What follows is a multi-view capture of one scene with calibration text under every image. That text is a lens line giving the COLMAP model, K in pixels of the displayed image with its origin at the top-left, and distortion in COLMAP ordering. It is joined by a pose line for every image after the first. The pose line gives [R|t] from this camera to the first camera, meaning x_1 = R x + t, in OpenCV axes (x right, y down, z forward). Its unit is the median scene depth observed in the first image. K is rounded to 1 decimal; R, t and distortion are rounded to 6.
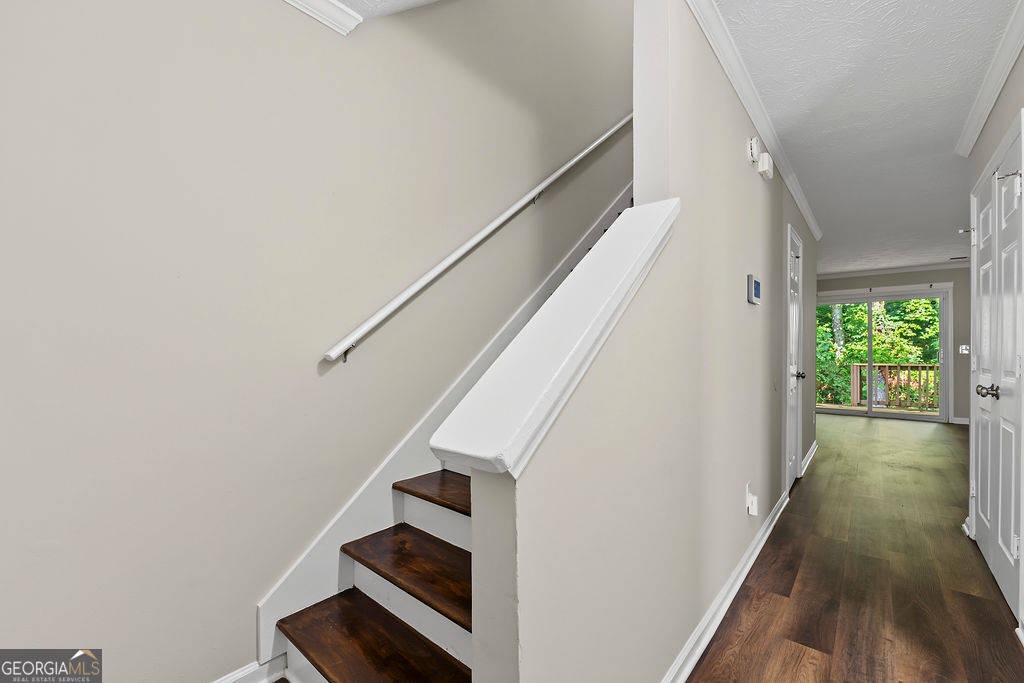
lens RADIAL K [[419.5, 0, 504.2], [0, 419.5, 343.1], [0, 0, 1]] dist [-0.007662, -0.001576]
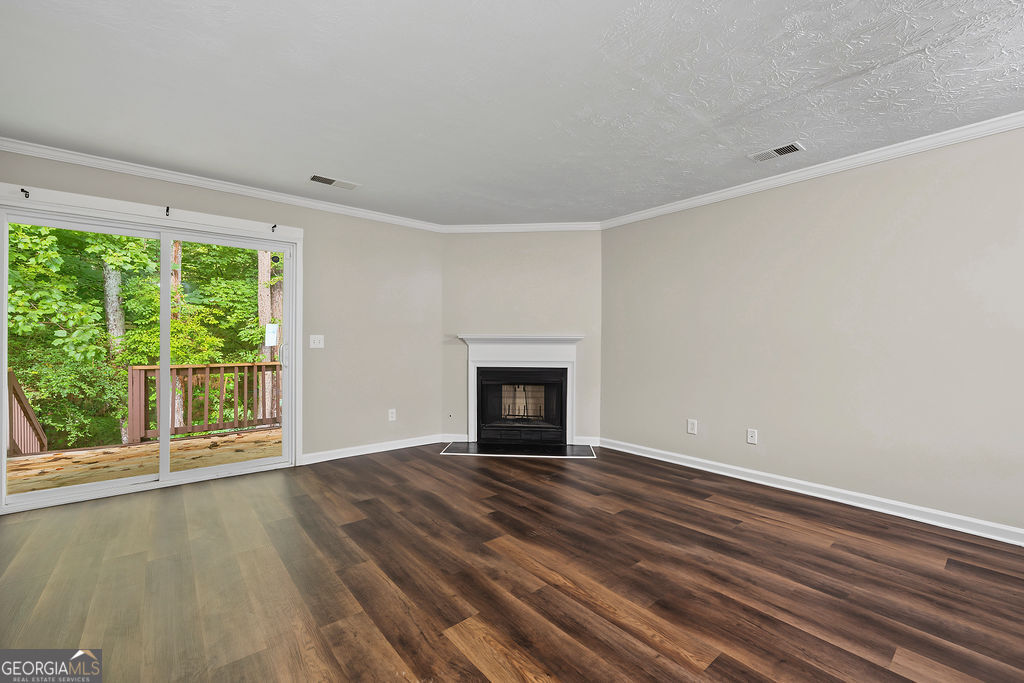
lens RADIAL K [[419.5, 0, 507.3], [0, 419.5, 340.9], [0, 0, 1]] dist [-0.007662, -0.001576]
pose [[0.153823, 0.004697, 0.988087, 0.270952], [-0.019259, 0.999813, -0.001754, 0.005270], [-0.987911, -0.018760, 0.153885, 0.313490]]
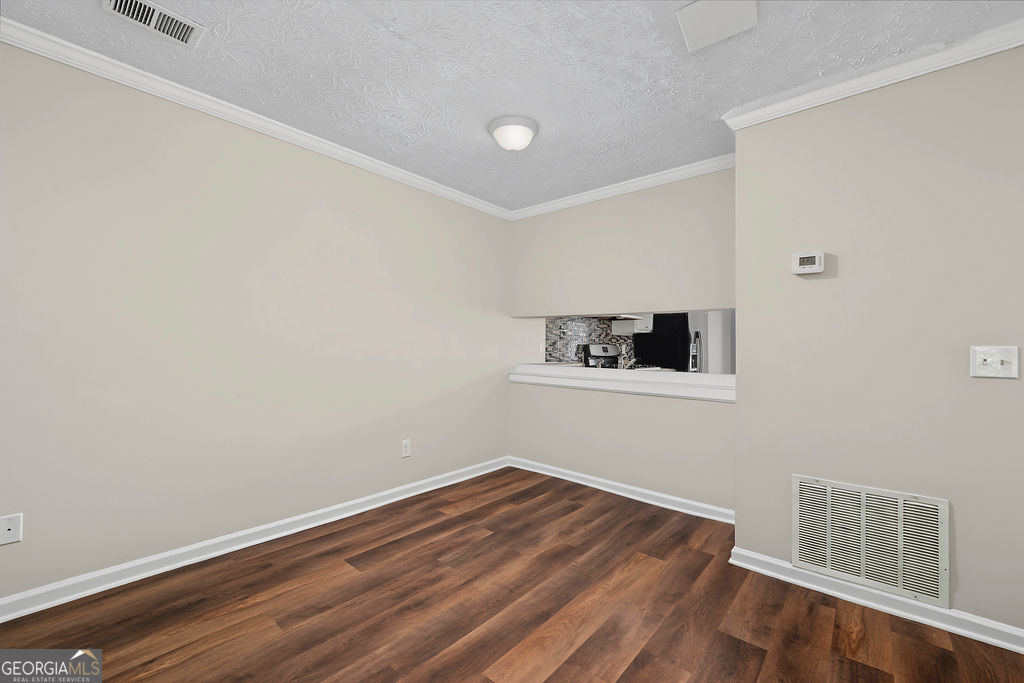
lens RADIAL K [[419.5, 0, 505.4], [0, 419.5, 334.5], [0, 0, 1]] dist [-0.007662, -0.001576]
pose [[-0.999937, -0.009626, -0.005739, 0.399594], [-0.009384, 0.999127, -0.040716, 0.004503], [0.006126, -0.040660, -0.999154, 0.334283]]
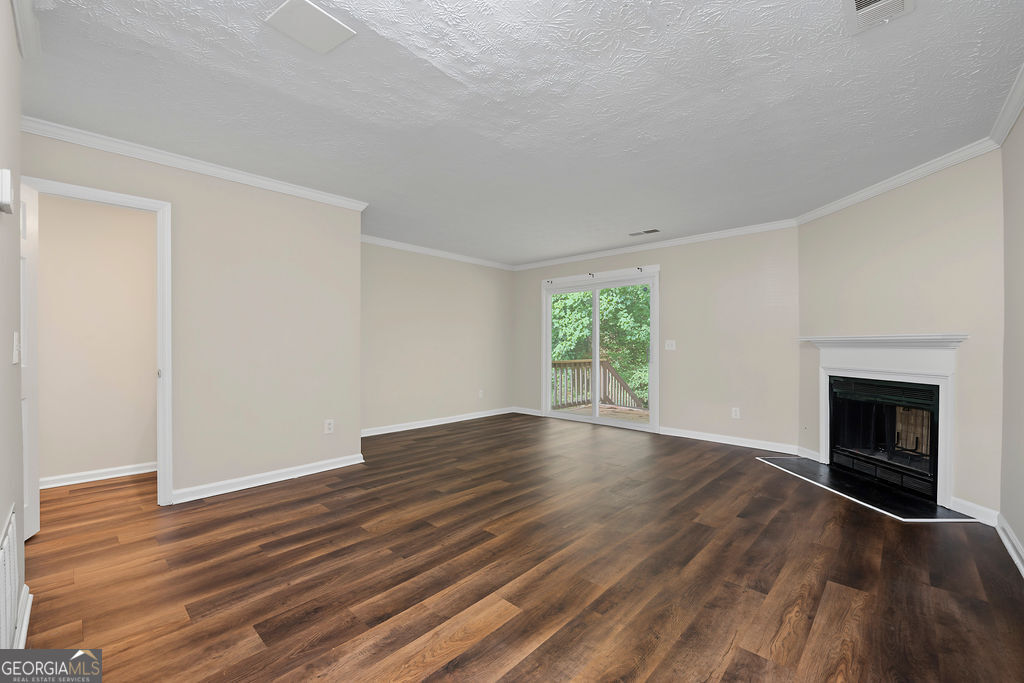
lens RADIAL K [[419.5, 0, 511.4], [0, 419.5, 345.4], [0, 0, 1]] dist [-0.007662, -0.001576]
pose [[0.999770, 0.005263, -0.020795, 0.402920], [-0.004932, 0.999861, 0.015955, 0.002519], [0.020876, -0.015849, 0.999656, 0.087979]]
